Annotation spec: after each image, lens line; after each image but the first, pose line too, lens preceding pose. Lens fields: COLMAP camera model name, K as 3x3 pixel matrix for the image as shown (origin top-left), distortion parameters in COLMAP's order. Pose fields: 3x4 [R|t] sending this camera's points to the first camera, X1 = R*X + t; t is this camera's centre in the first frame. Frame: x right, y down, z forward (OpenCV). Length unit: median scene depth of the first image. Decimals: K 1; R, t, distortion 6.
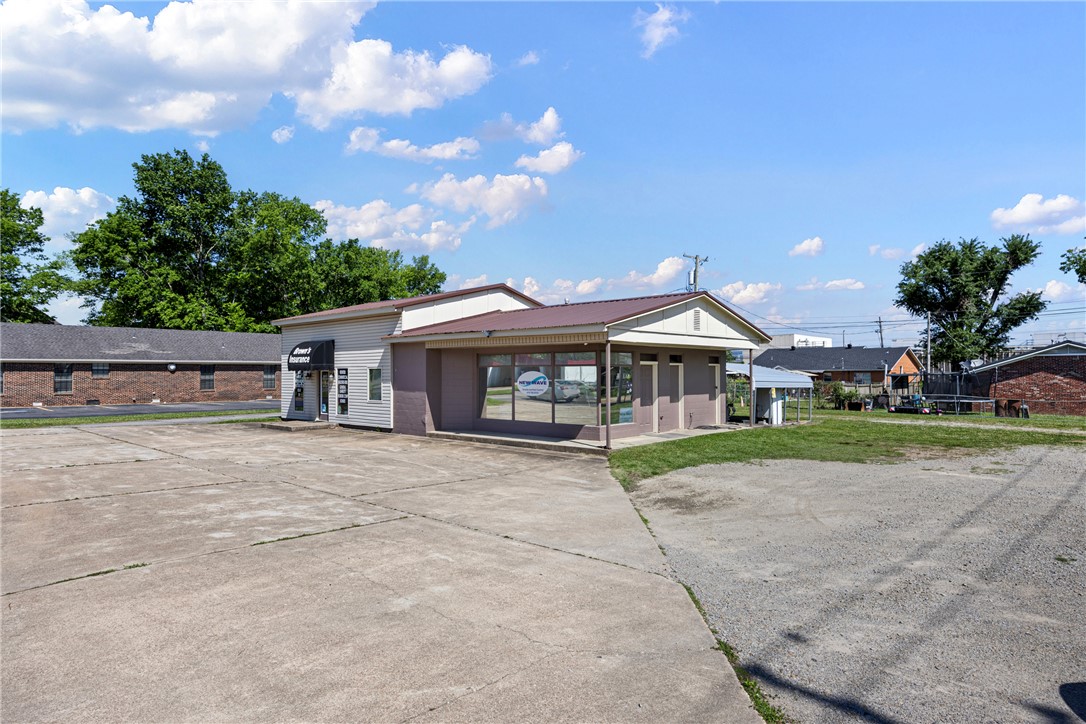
lens RADIAL K [[612.9, 0, 543.0], [0, 612.9, 362.0], [0, 0, 1]] dist [0.000562, 0.000005]
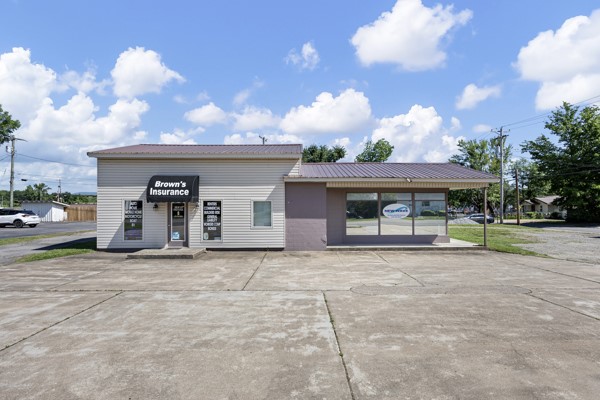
lens RADIAL K [[338.6, 0, 300.0], [0, 338.6, 200.0], [0, 0, 1]] dist [0.000562, 0.000005]
pose [[0.736733, 0.009104, 0.676123, -0.685900], [-0.014145, 0.999898, 0.001949, 0.005950], [-0.676036, -0.010999, 0.736786, 0.437125]]
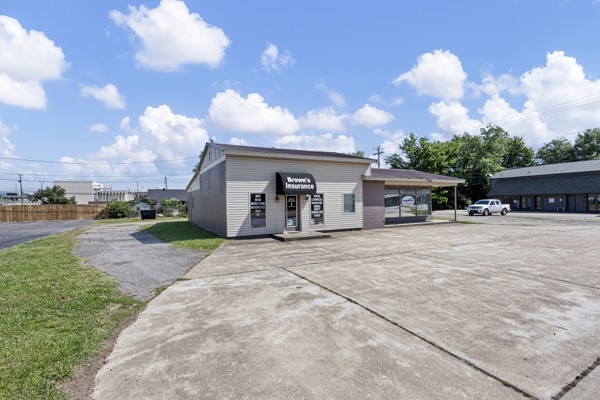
lens RADIAL K [[292.7, 0, 300.0], [0, 292.7, 200.0], [0, 0, 1]] dist [-0.000434, -0.000018]
pose [[0.358067, -0.001320, 0.933695, -1.078504], [-0.007950, 0.999958, 0.004463, 0.024719], [-0.933662, -0.009021, 0.358042, 0.837927]]
